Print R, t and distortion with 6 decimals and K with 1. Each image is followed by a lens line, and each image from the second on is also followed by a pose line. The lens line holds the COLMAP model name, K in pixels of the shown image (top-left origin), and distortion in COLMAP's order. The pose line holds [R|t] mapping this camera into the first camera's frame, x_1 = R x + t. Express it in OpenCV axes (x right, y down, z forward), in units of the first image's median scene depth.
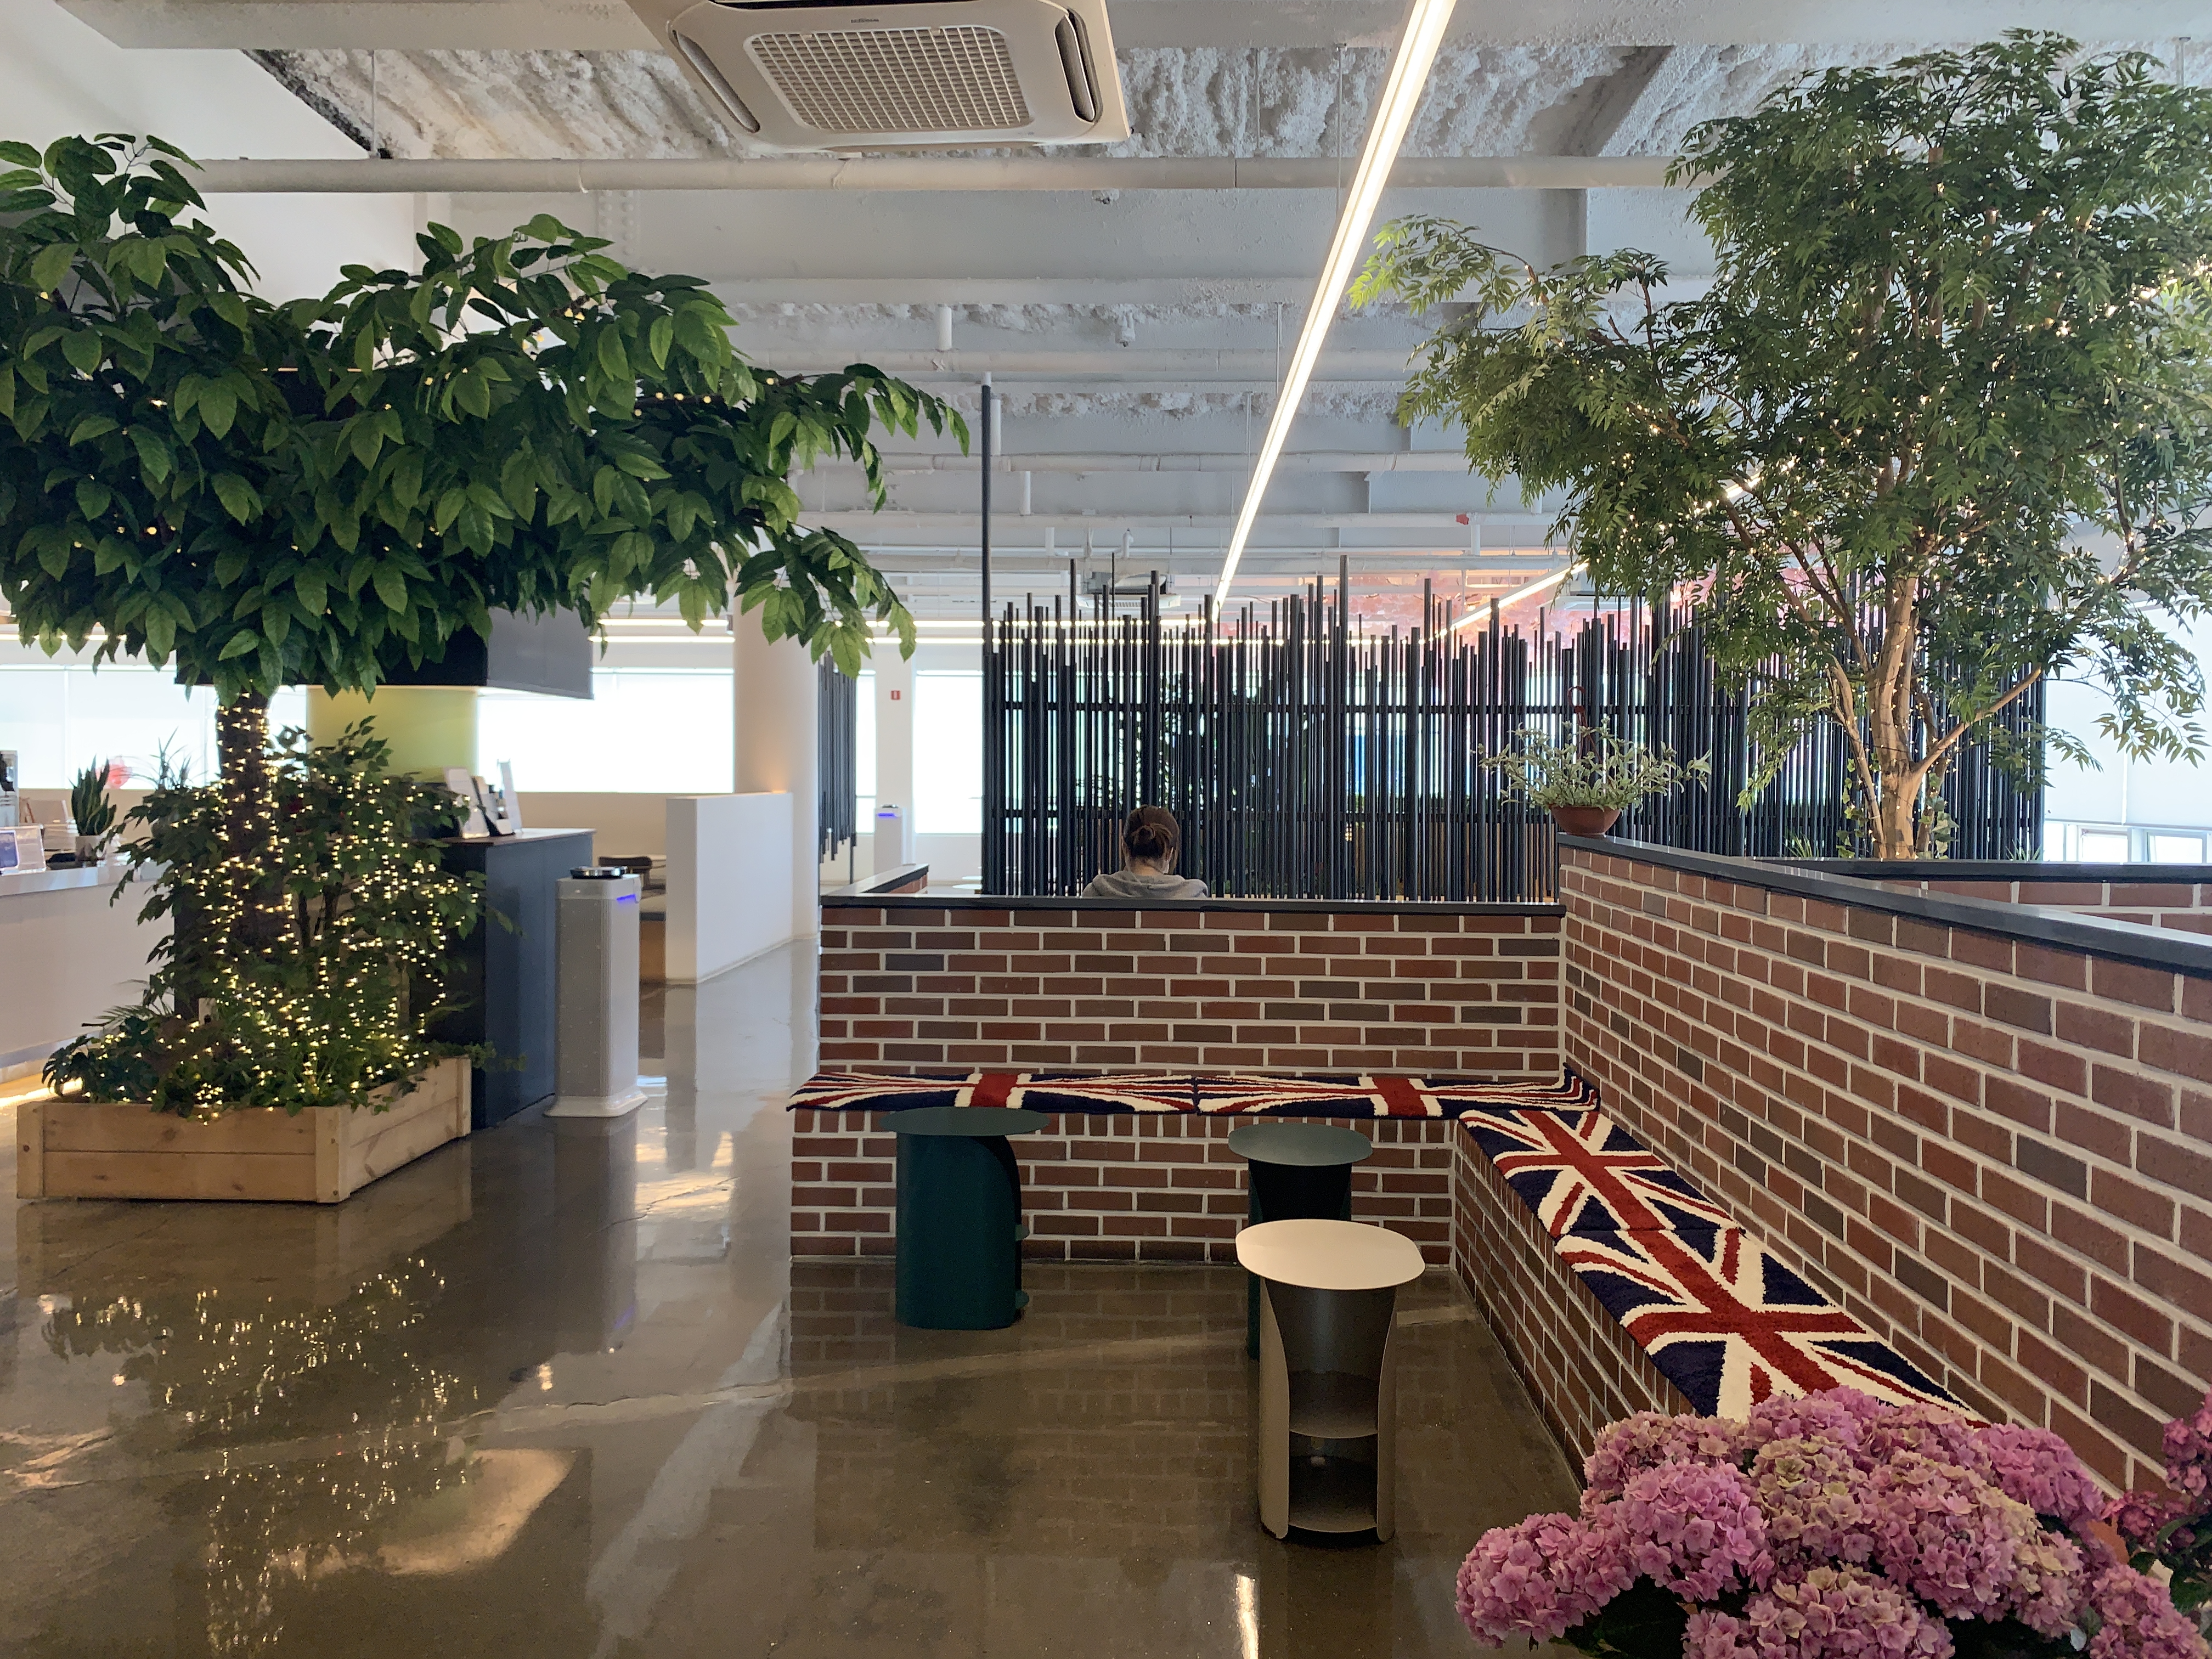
lens RADIAL K [[1662.4, 0, 1105.7], [0, 1662.4, 802.3], [0, 0, 1]] dist [0.043478, -0.057907]
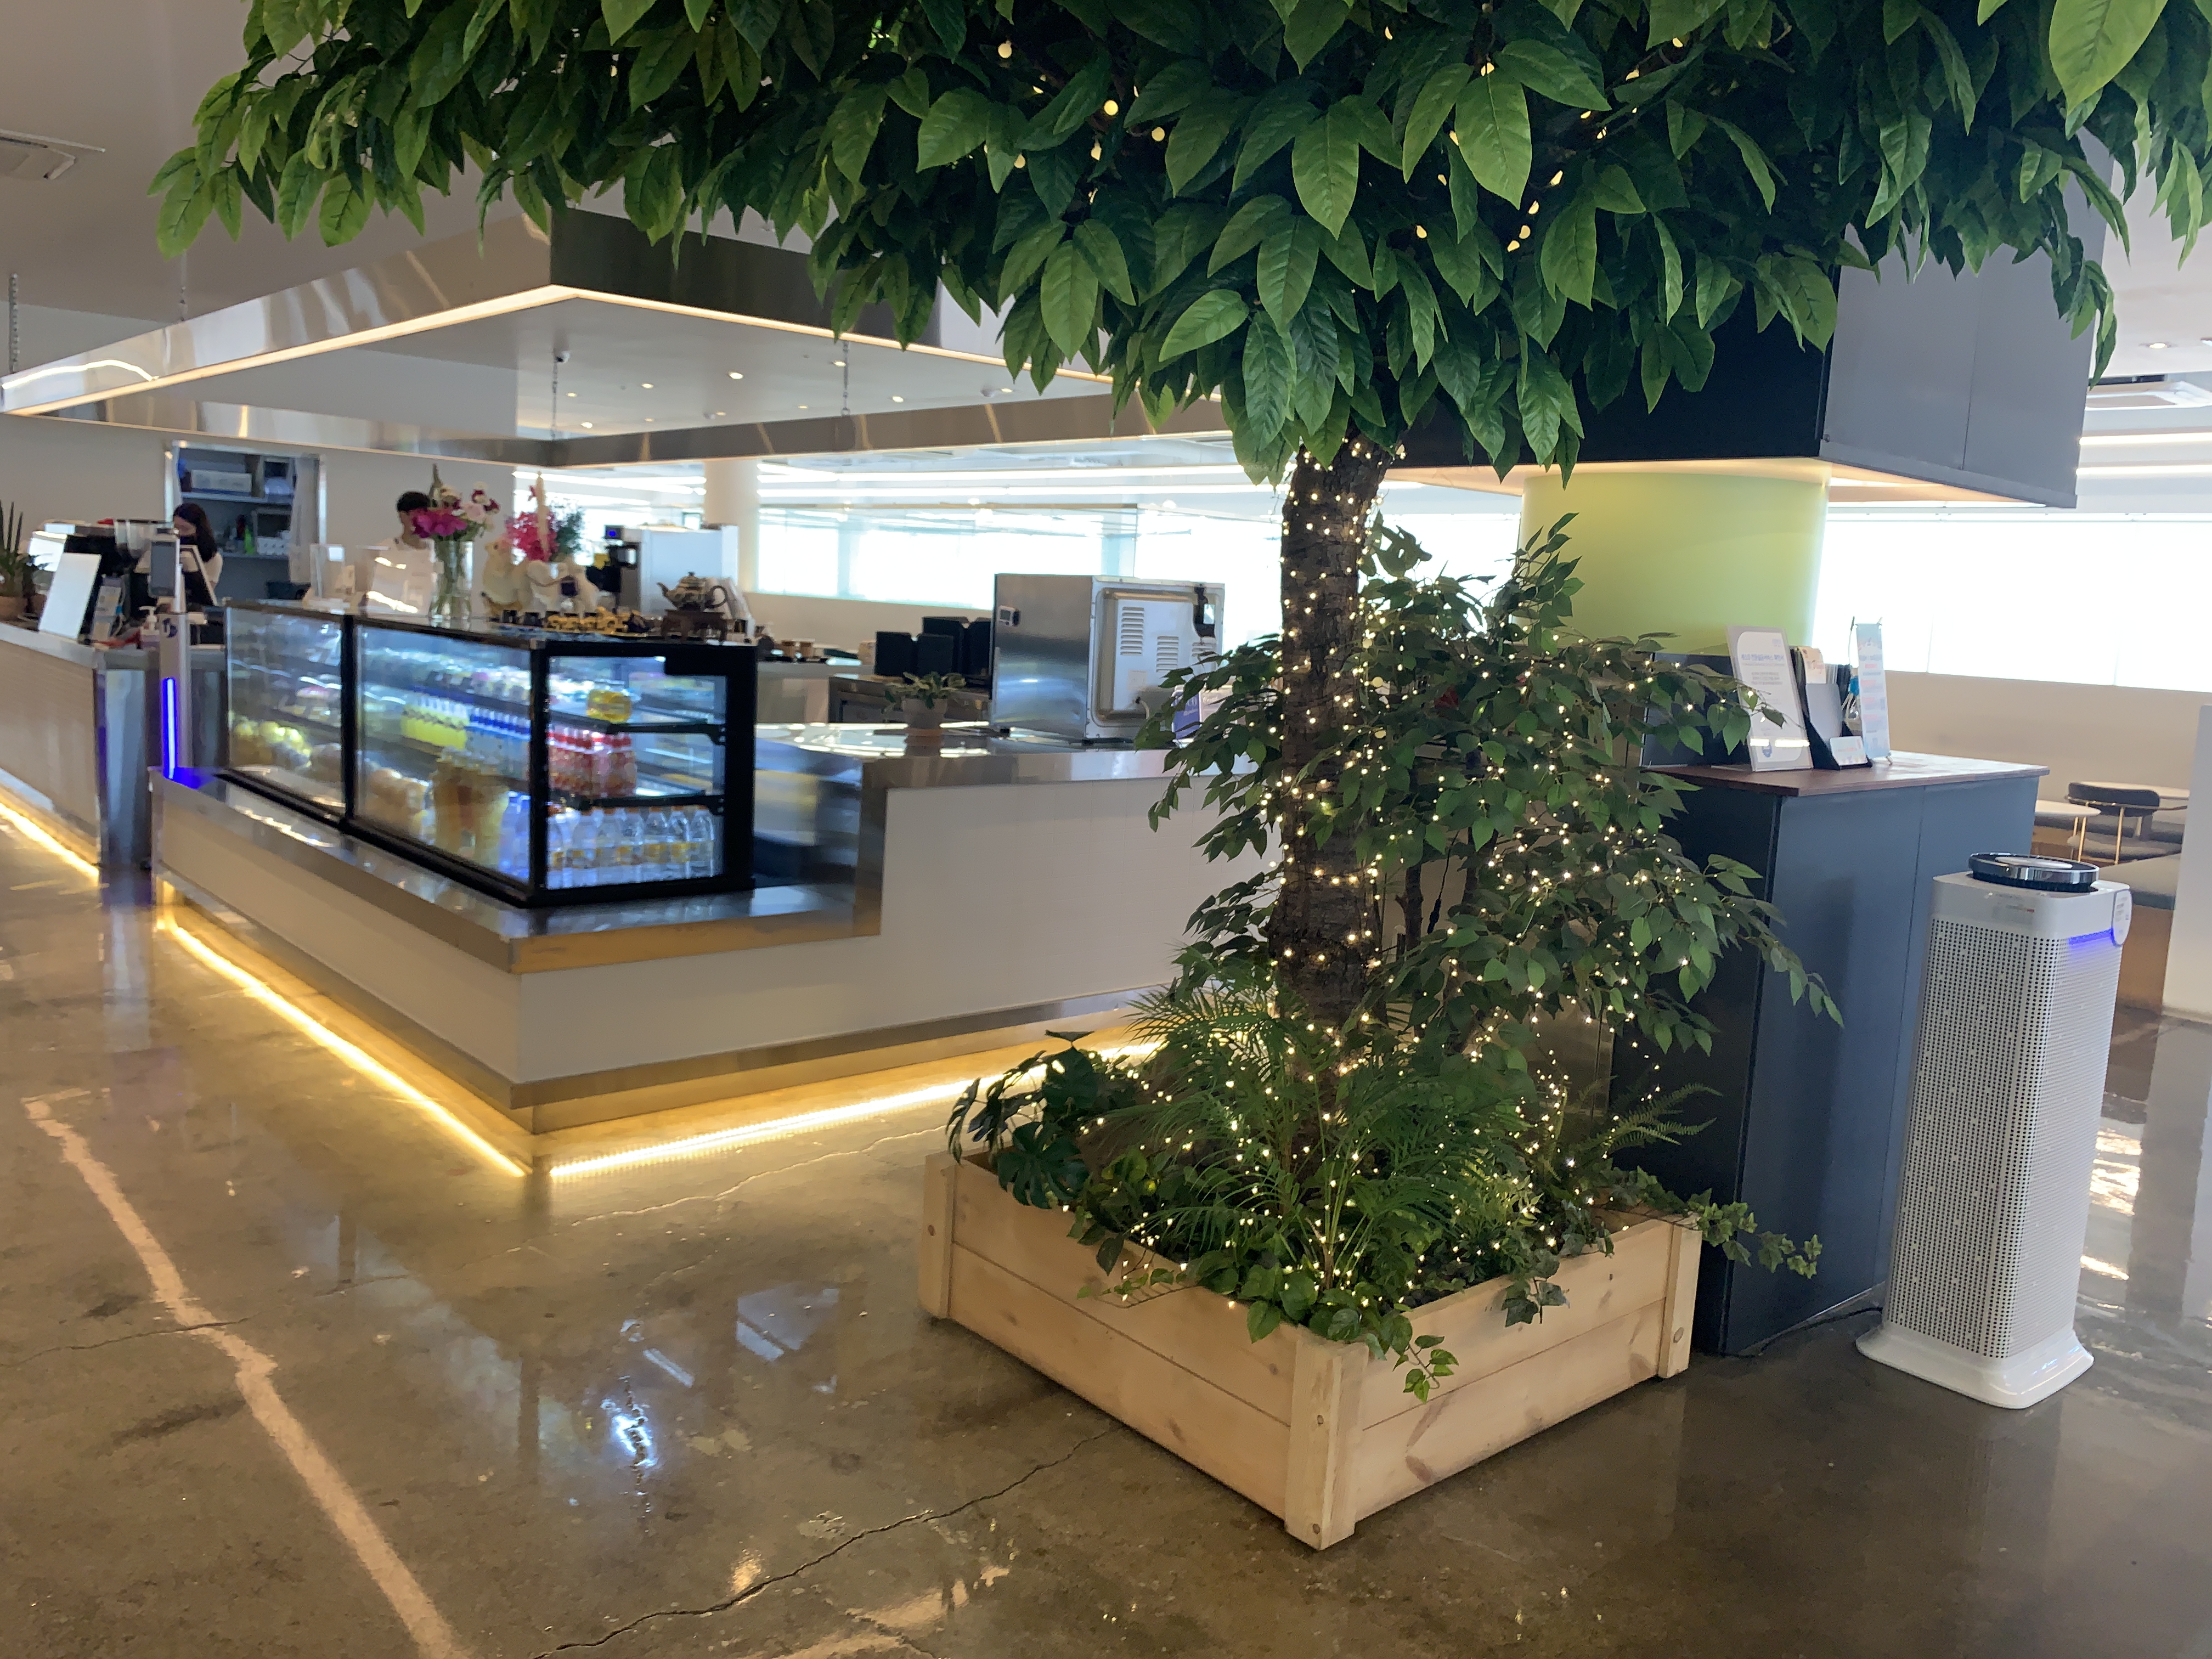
lens RADIAL K [[1680.1, 0, 1120.1], [0, 1680.1, 792.9], [0, 0, 1]] dist [0.042323, -0.070610]
pose [[0.679323, 0.114861, -0.724794, -0.192326], [-0.064541, 0.993199, 0.096904, -0.011538], [0.730996, -0.019050, 0.682116, 0.685001]]
